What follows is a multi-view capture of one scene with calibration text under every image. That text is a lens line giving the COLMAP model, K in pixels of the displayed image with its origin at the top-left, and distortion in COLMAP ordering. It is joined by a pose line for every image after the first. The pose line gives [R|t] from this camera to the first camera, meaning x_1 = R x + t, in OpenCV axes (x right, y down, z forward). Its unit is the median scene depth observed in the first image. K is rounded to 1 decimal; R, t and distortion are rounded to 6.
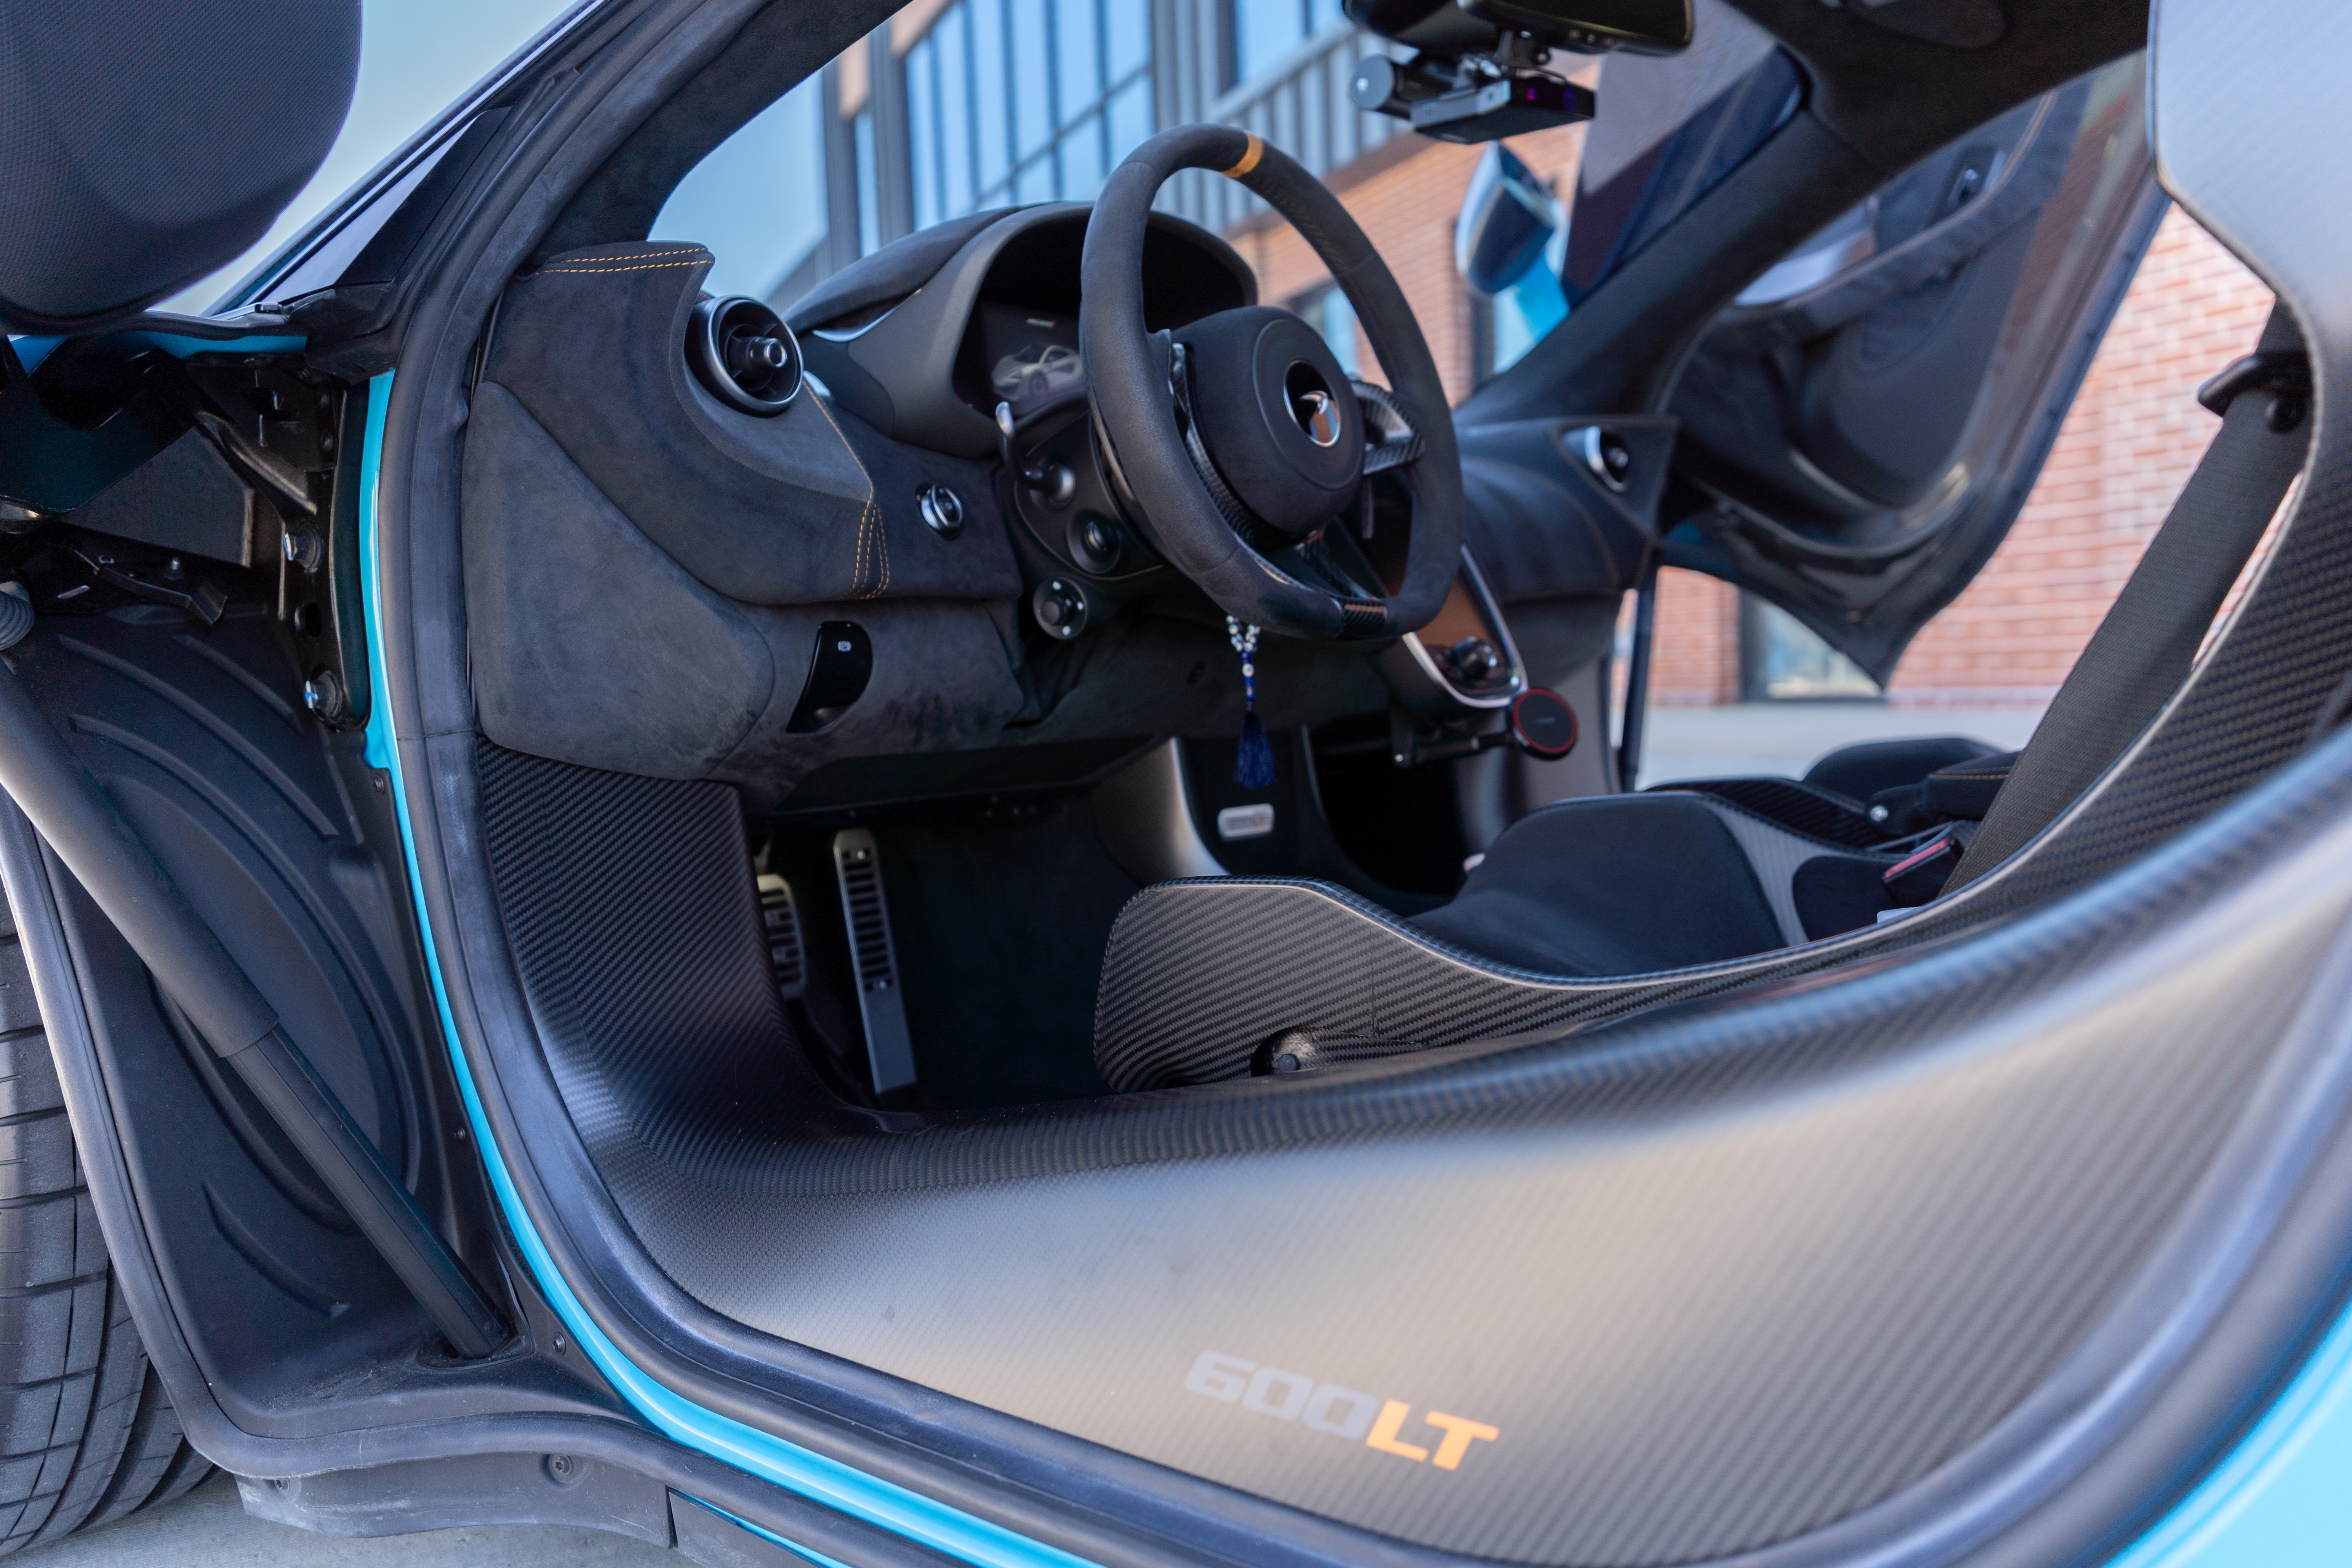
lens RADIAL K [[1849.7, 0, 1171.8], [0, 1849.7, 781.1], [0, 0, 1]] dist [0.003620, 0.001608]
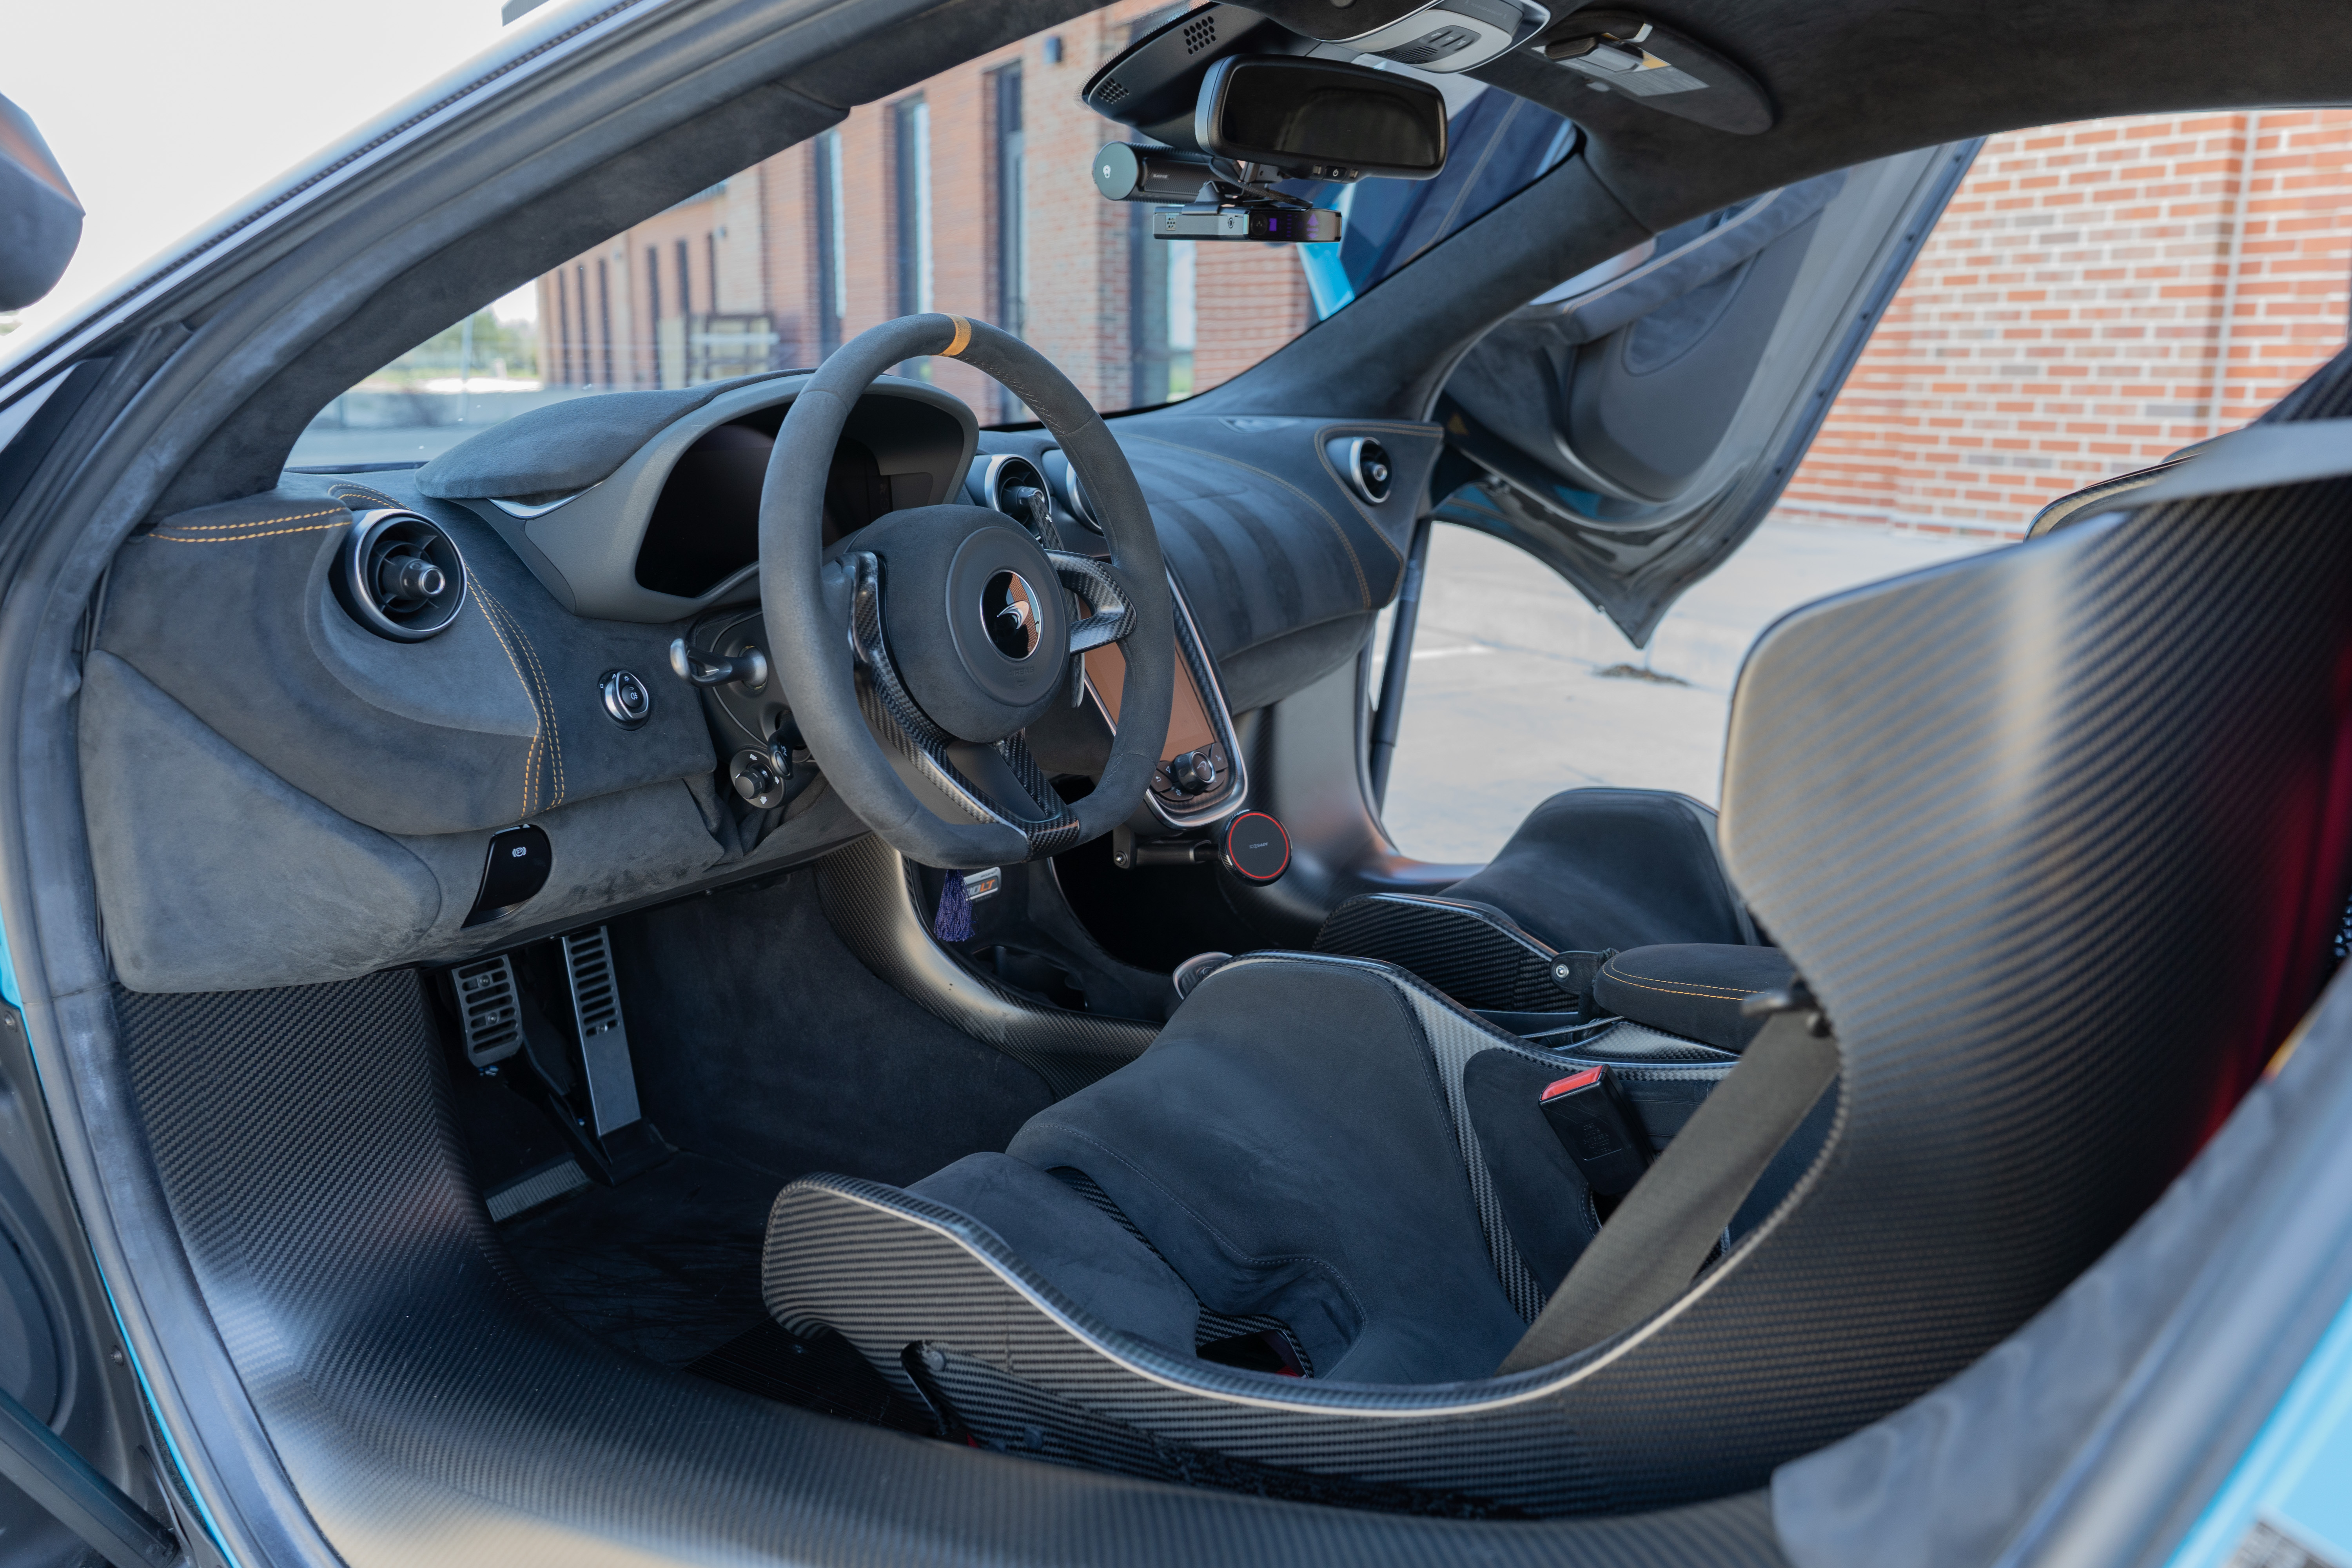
lens RADIAL K [[1845.7, 0, 1180.6], [0, 1845.7, 781.8], [0, 0, 1]] dist [0.004673, -0.002250]
pose [[0.994539, 0.030627, 0.099766, 0.076201], [-0.046211, 0.986380, 0.157859, -0.298167], [-0.093572, -0.161607, 0.982409, 0.018301]]
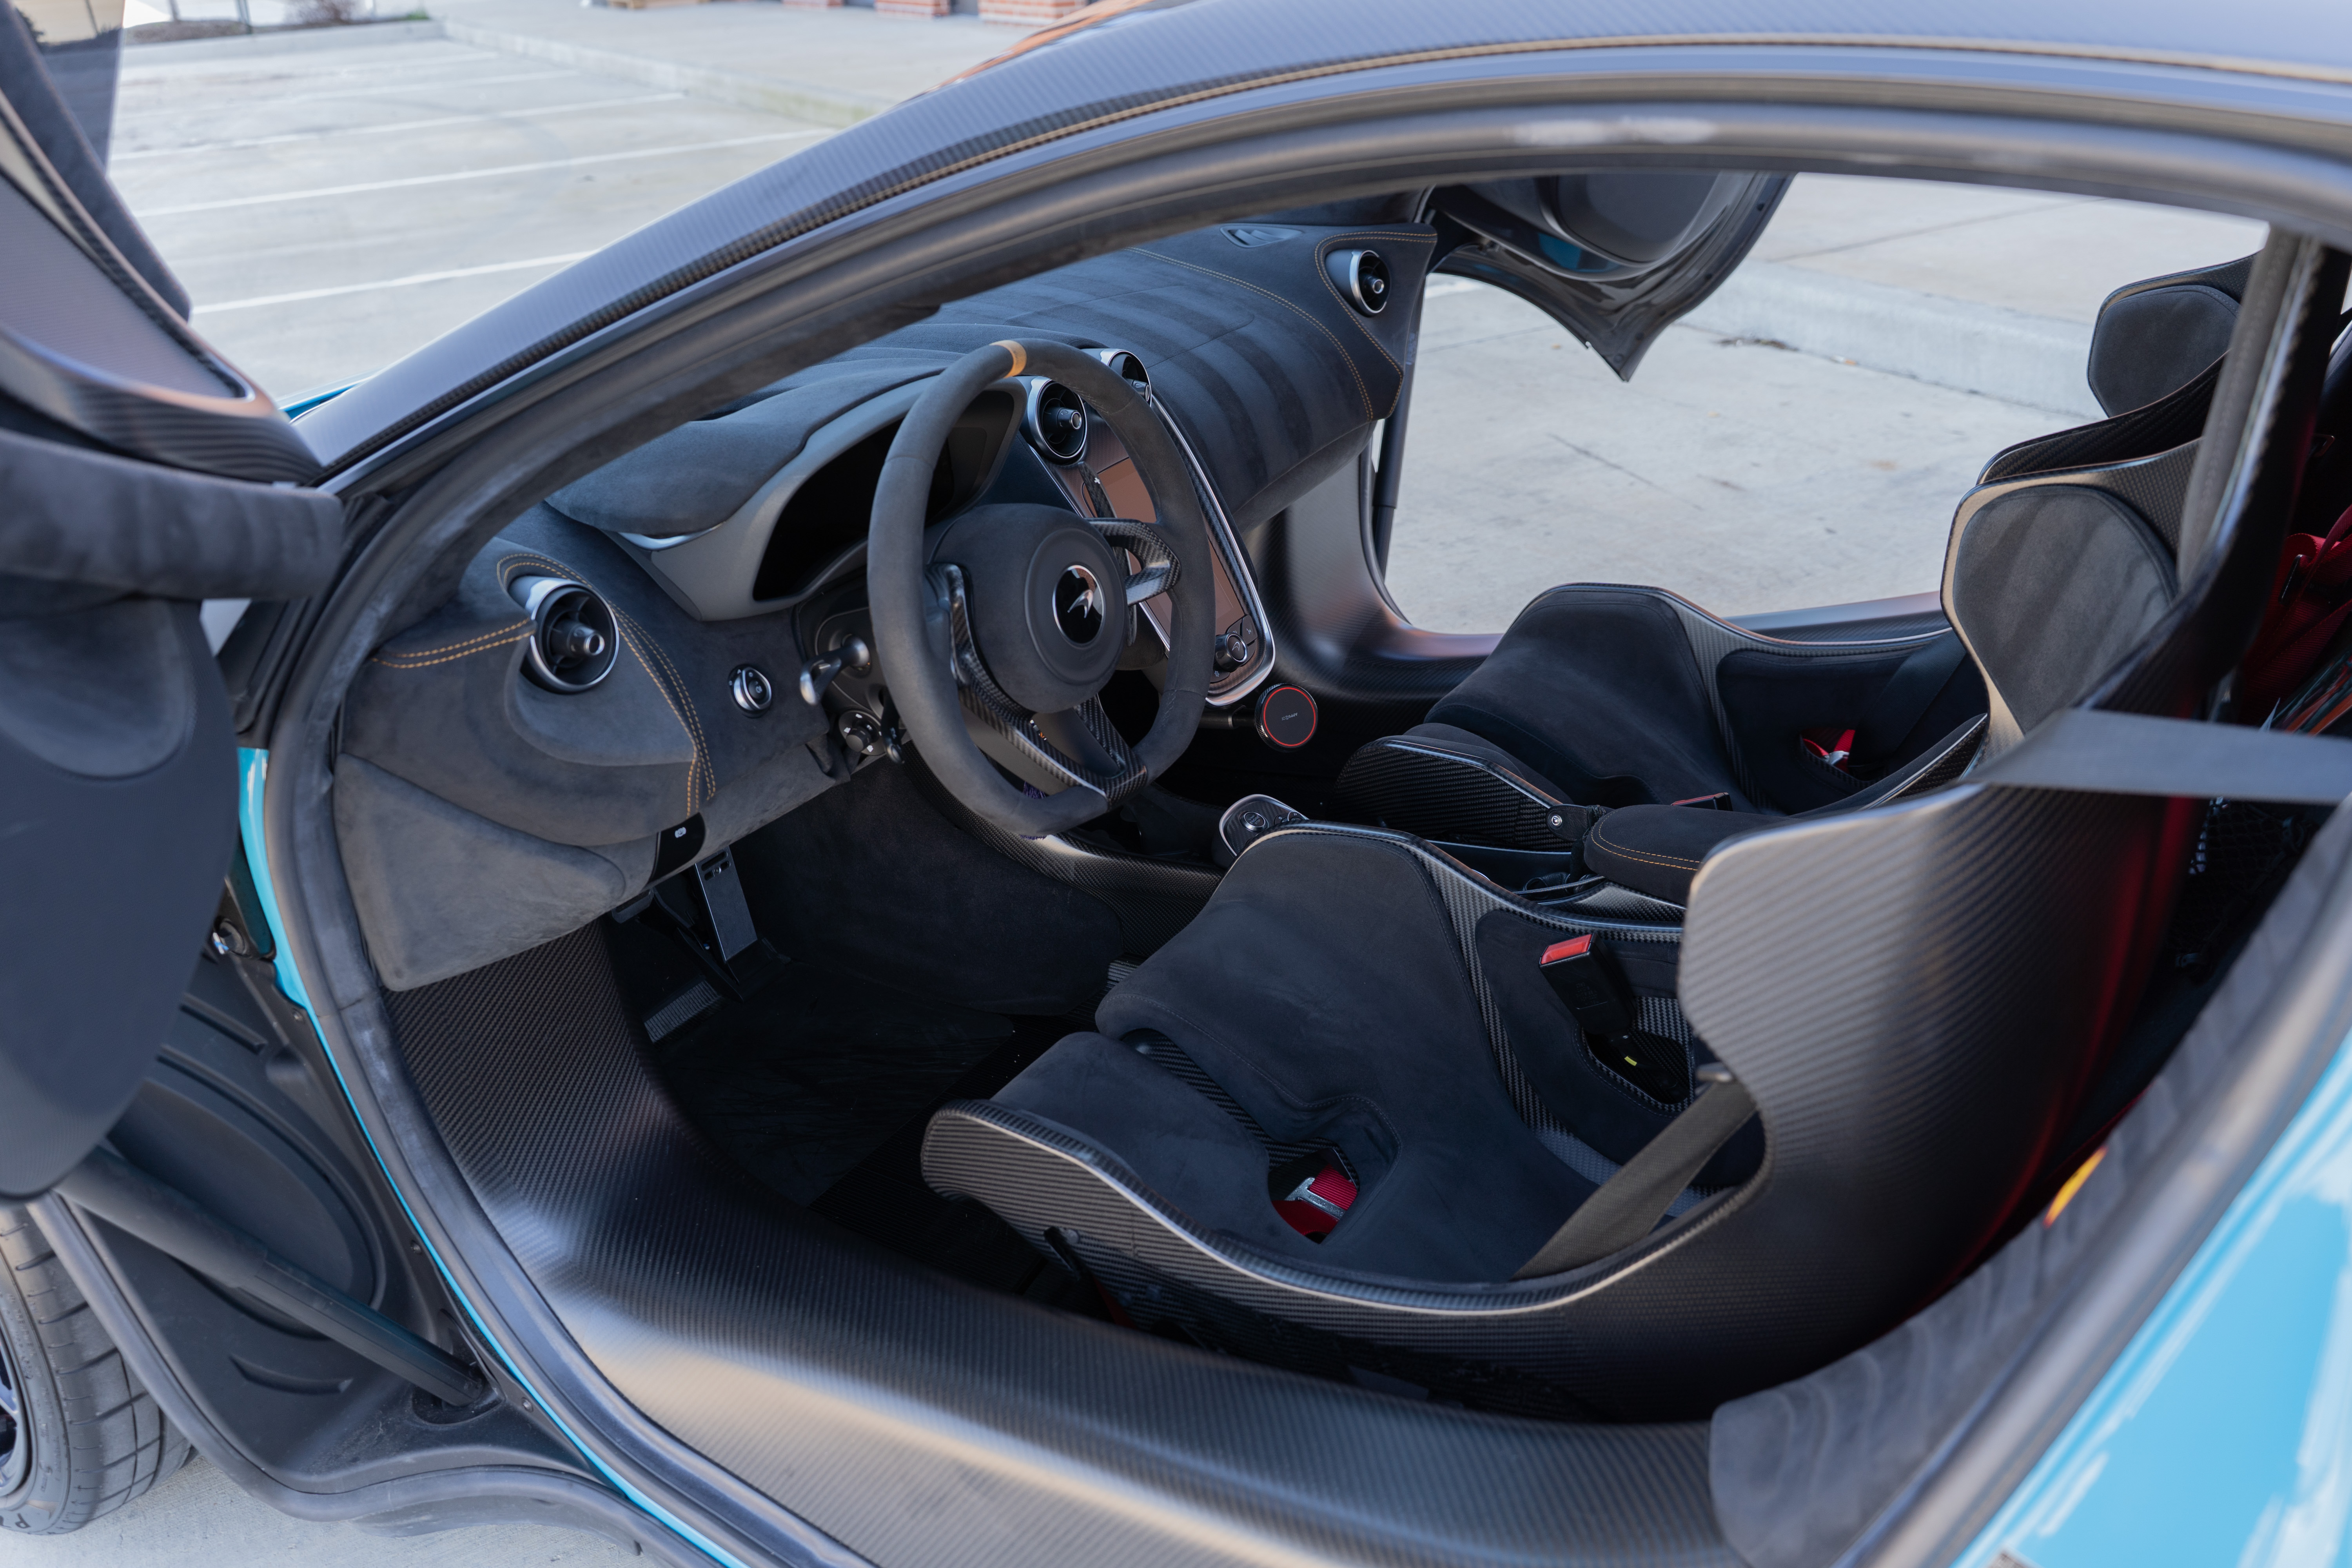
lens RADIAL K [[1845.7, 0, 1180.6], [0, 1845.7, 781.8], [0, 0, 1]] dist [0.004673, -0.002250]
pose [[0.993345, -0.048957, 0.104252, 0.015890], [0.005235, 0.923420, 0.383756, -0.581236], [-0.115056, -0.380656, 0.917531, -0.090297]]
